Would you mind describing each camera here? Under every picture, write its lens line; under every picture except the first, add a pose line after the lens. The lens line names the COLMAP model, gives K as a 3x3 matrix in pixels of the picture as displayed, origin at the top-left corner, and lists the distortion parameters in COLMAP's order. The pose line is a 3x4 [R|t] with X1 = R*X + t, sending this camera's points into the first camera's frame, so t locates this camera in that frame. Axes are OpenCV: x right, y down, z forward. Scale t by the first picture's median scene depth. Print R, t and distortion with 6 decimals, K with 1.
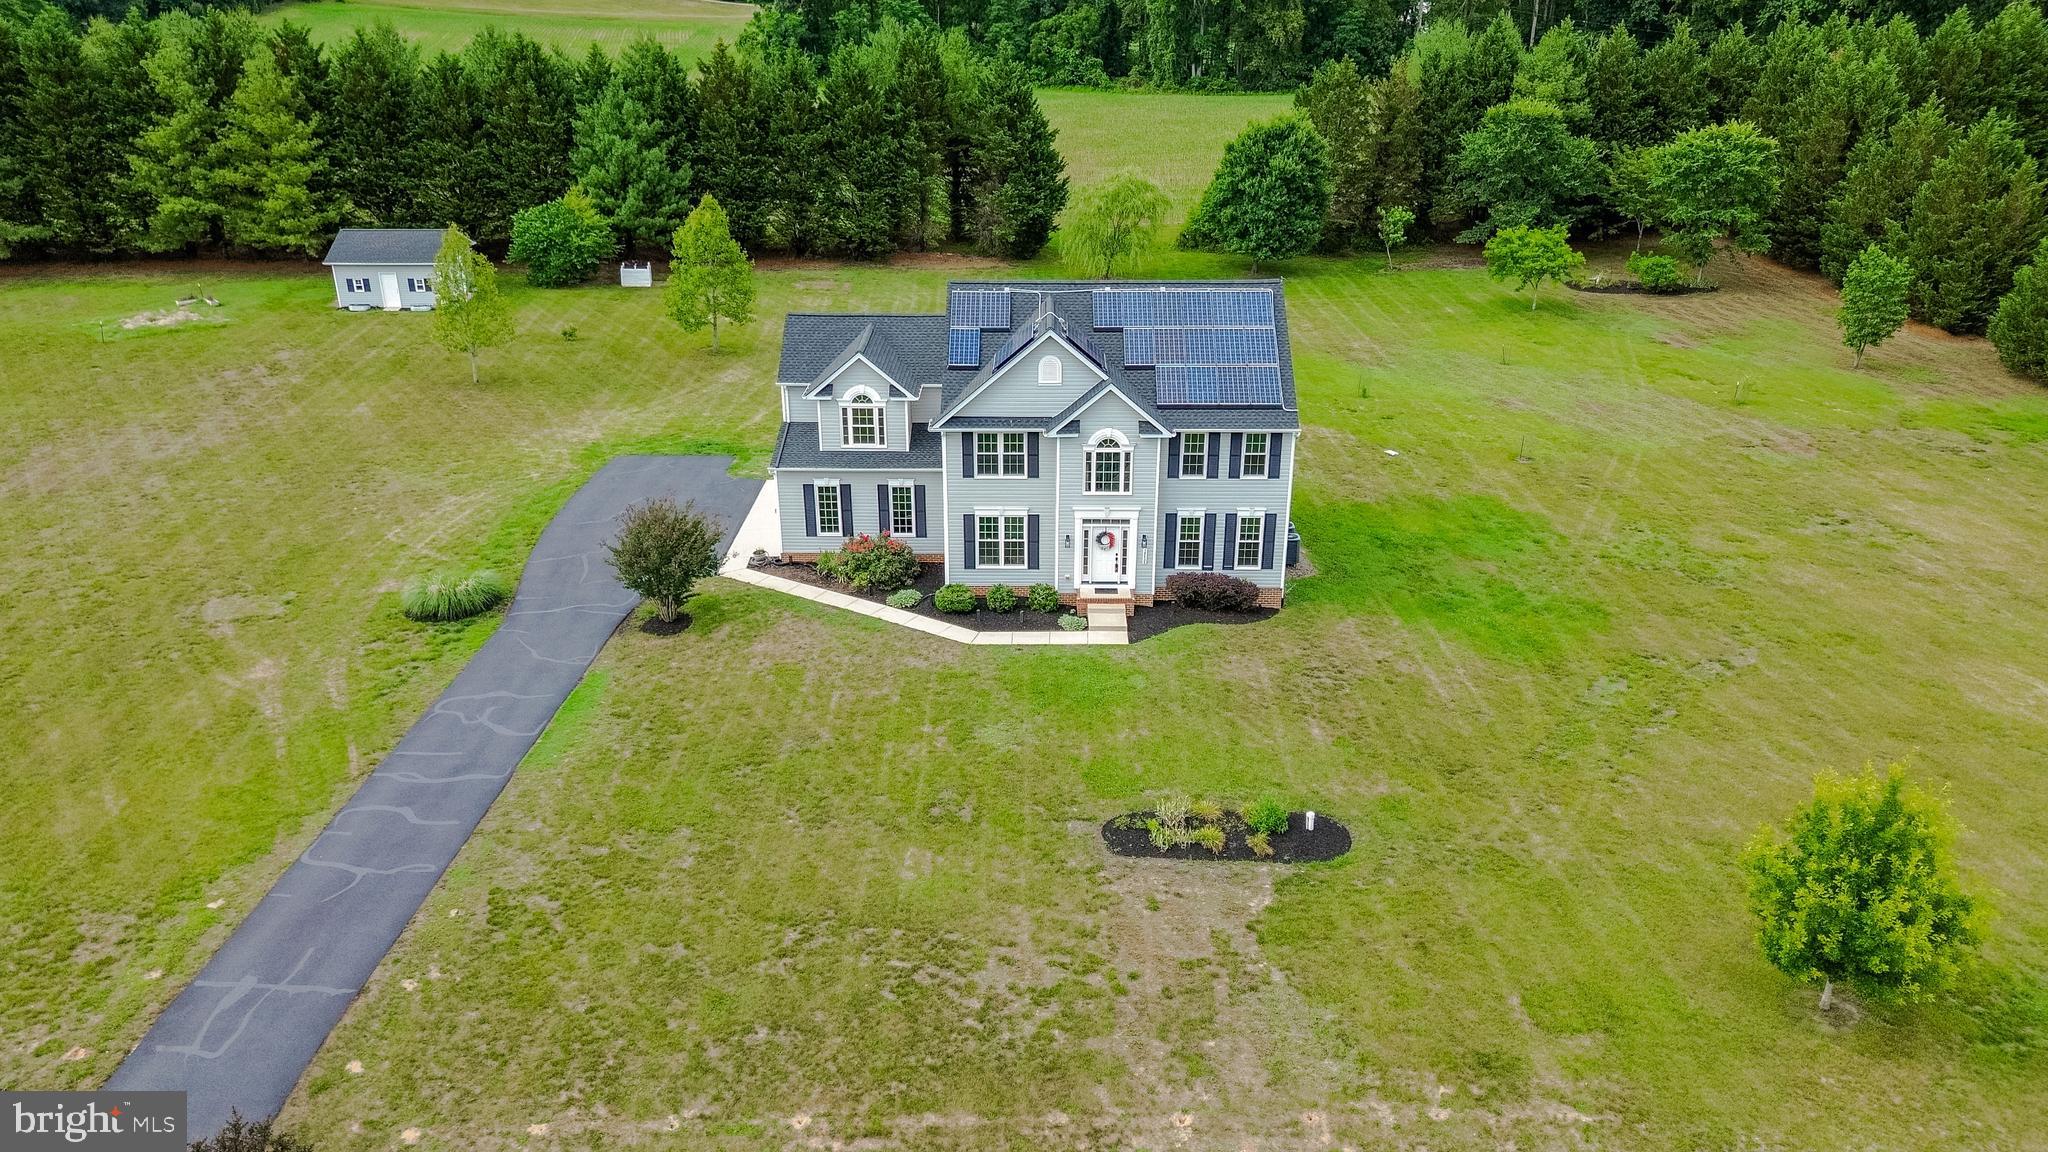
lens RADIAL K [[1463.7, 0, 1024.3], [0, 1463.7, 570.0], [0, 0, 1]] dist [0.072461, -0.077466]
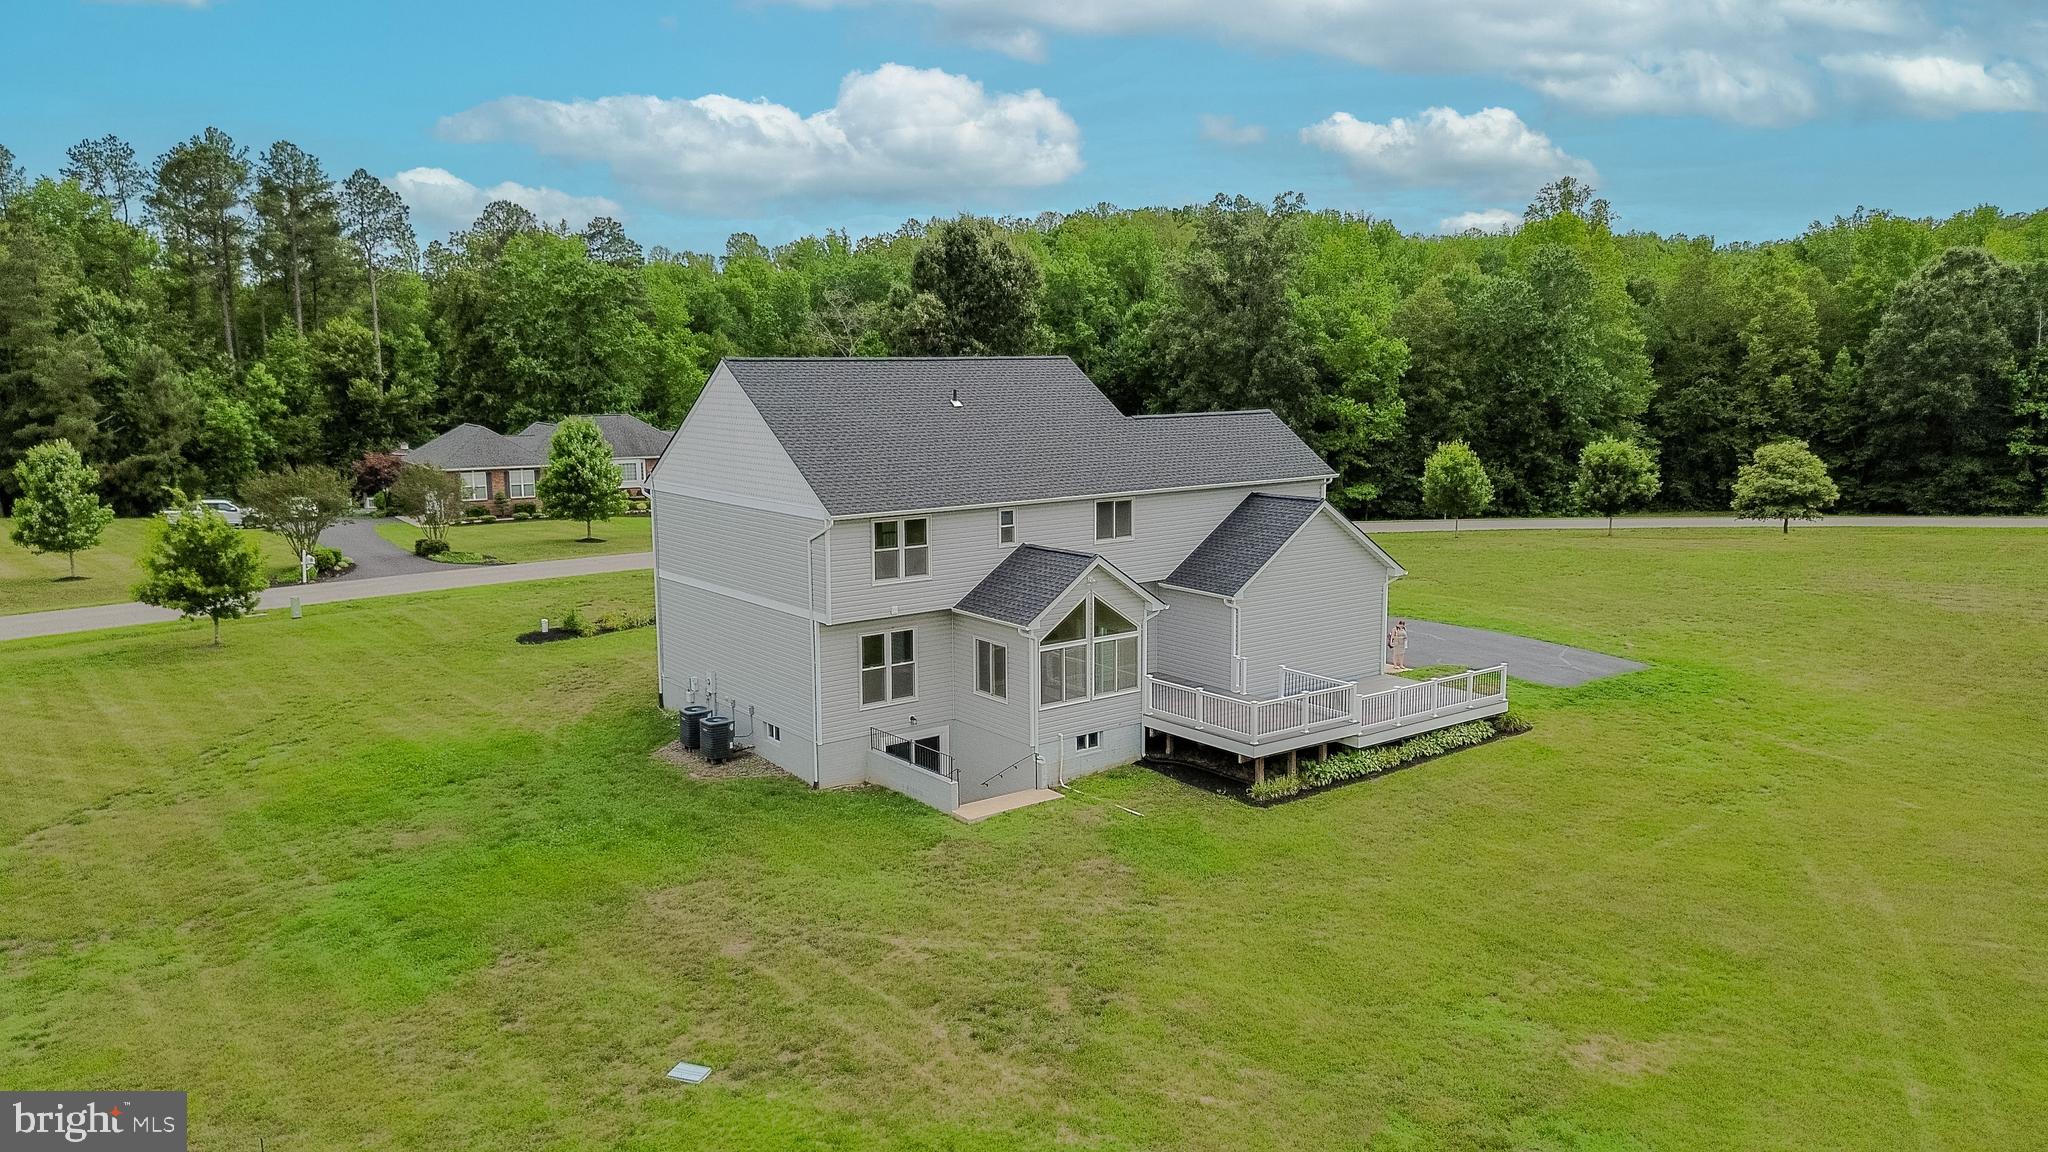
lens RADIAL K [[1449.2, 0, 1026.3], [0, 1449.2, 574.6], [0, 0, 1]] dist [0.075253, -0.080252]
pose [[-0.788305, 0.098007, -0.607428, 0.531241], [-0.231096, 0.867790, 0.439927, -0.478816], [0.570236, 0.487171, -0.661434, 1.687122]]
